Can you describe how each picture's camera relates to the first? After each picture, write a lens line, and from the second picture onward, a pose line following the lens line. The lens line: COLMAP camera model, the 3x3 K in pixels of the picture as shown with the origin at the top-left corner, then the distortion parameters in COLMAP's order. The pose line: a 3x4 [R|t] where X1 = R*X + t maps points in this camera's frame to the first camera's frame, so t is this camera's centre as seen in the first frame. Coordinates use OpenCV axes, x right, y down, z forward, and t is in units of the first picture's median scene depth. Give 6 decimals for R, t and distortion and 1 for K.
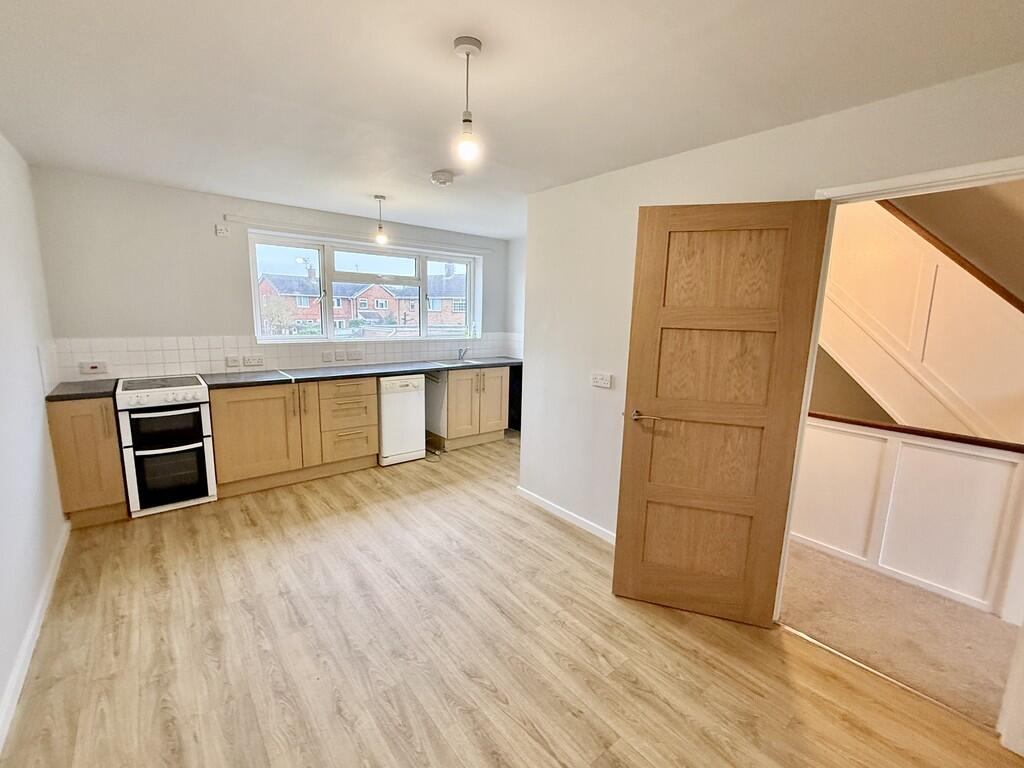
lens RADIAL K [[450.7, 0, 522.2], [0, 450.7, 386.1], [0, 0, 1]] dist [-0.000592, -0.000799]
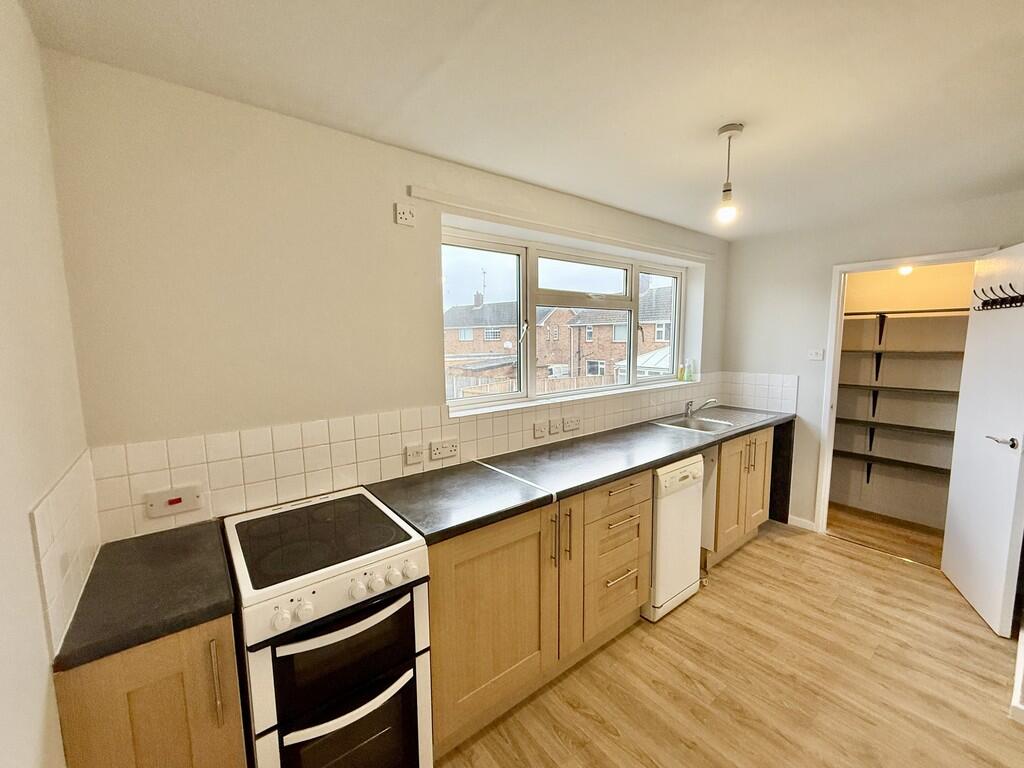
lens RADIAL K [[416.2, 0, 512.8], [0, 416.2, 387.5], [0, 0, 1]] dist [-0.000226, -0.000346]
pose [[0.998736, -0.033578, -0.037392, -0.587132], [0.031719, 0.998283, -0.049249, -0.125802], [0.038982, 0.048001, 0.998086, 0.583427]]
